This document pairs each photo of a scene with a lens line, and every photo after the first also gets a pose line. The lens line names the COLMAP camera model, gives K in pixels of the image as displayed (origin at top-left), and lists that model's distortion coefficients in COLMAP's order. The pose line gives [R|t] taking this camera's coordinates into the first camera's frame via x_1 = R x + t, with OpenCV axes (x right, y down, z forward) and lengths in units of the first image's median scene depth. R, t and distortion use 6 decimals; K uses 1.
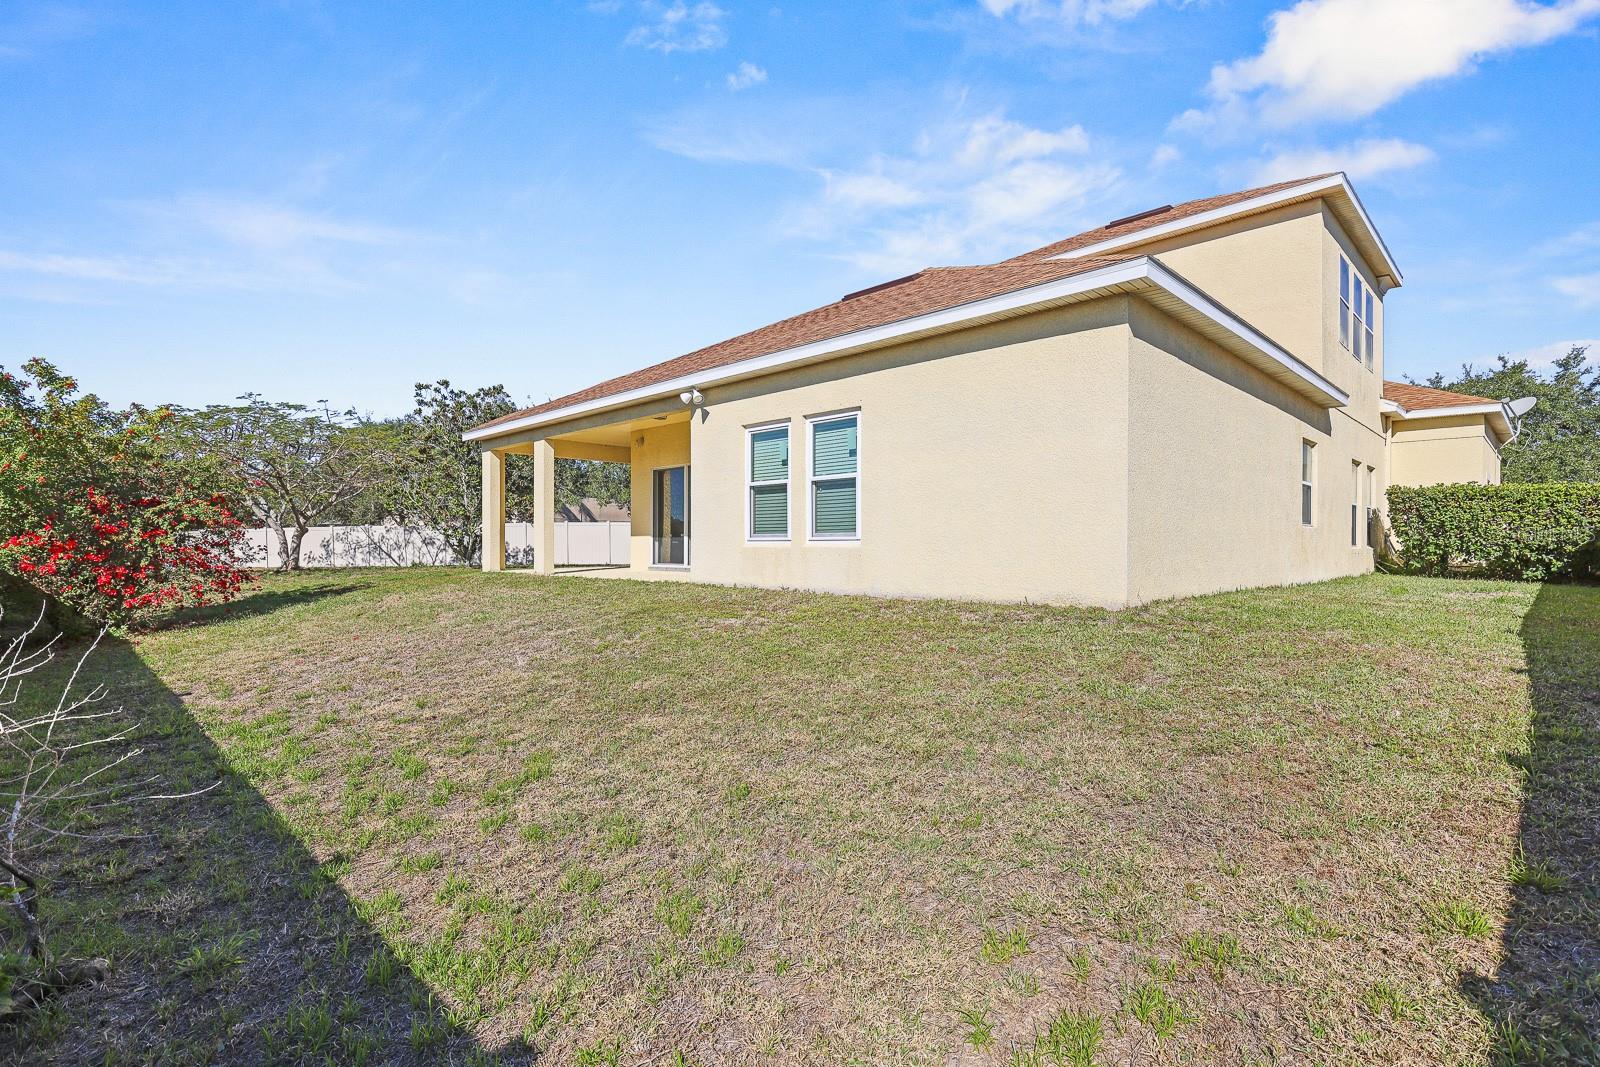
lens RADIAL K [[753.6, 0, 791.1], [0, 753.6, 547.4], [0, 0, 1]] dist [0.000624, 0.000146]
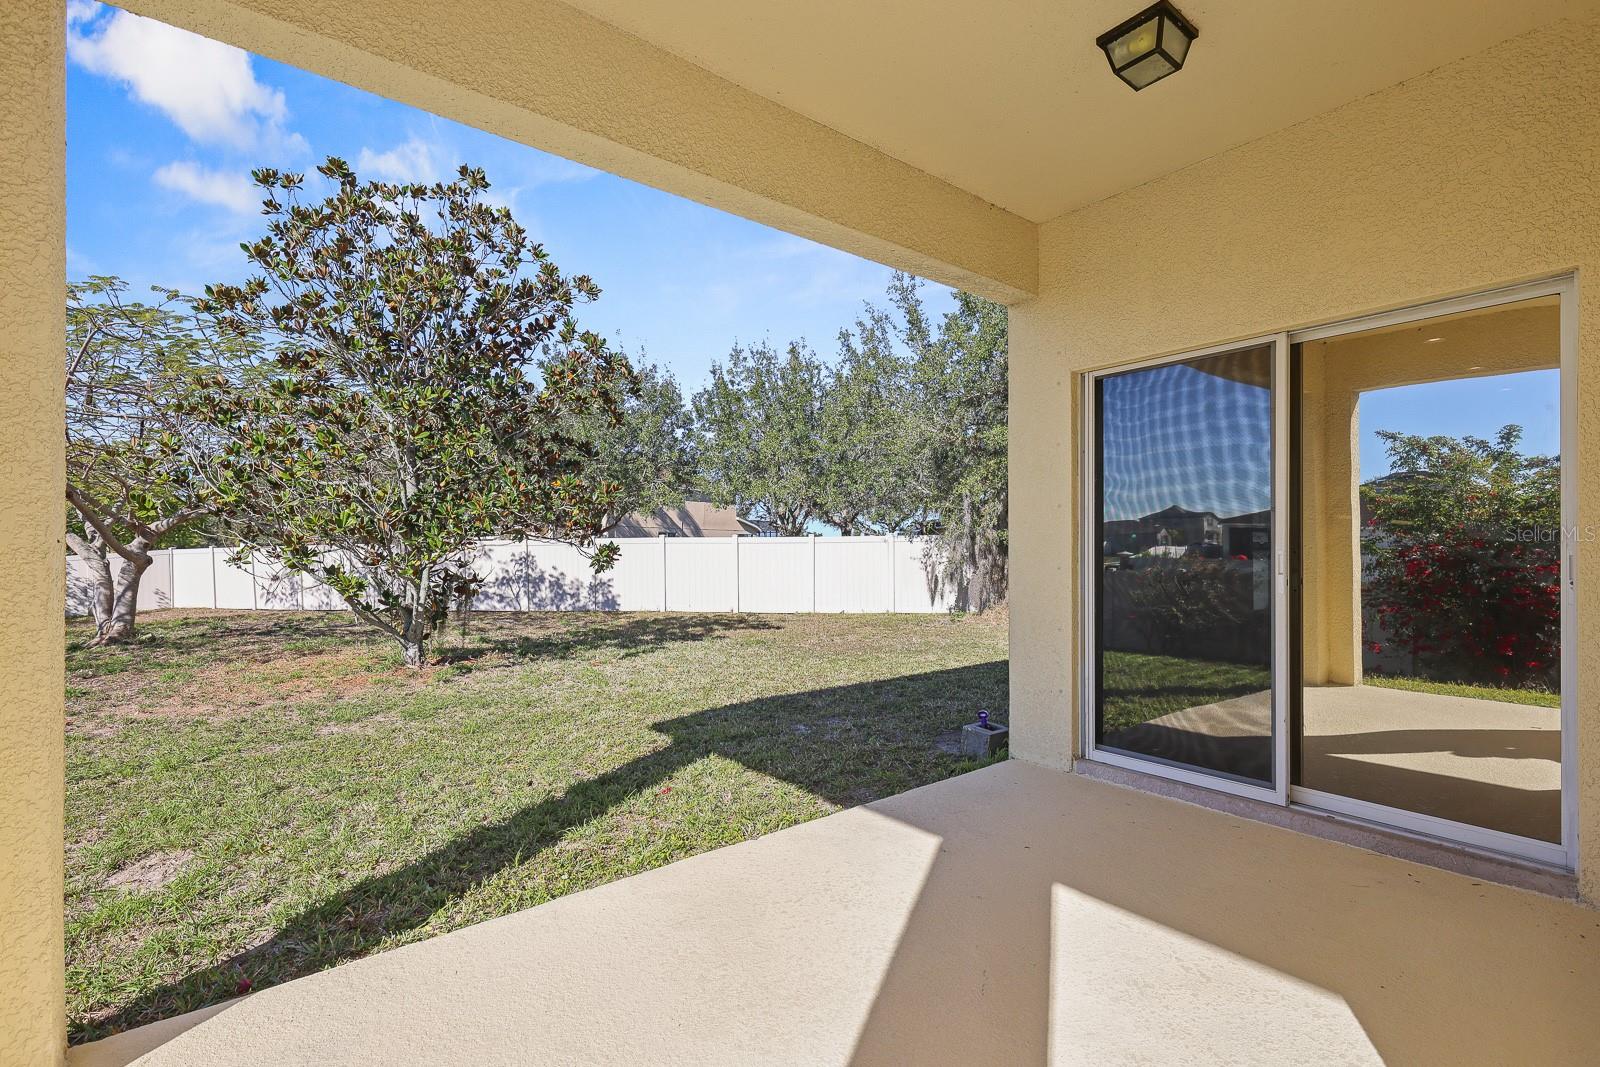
lens RADIAL K [[736.7, 0, 800.0], [0, 736.7, 533.5], [0, 0, 1]] dist [0.000078, -0.000055]
pose [[0.994067, -0.005106, -0.108648, -0.163402], [0.002280, 0.999656, -0.026115, -0.026426], [0.108744, 0.025712, 0.993737, 0.563469]]
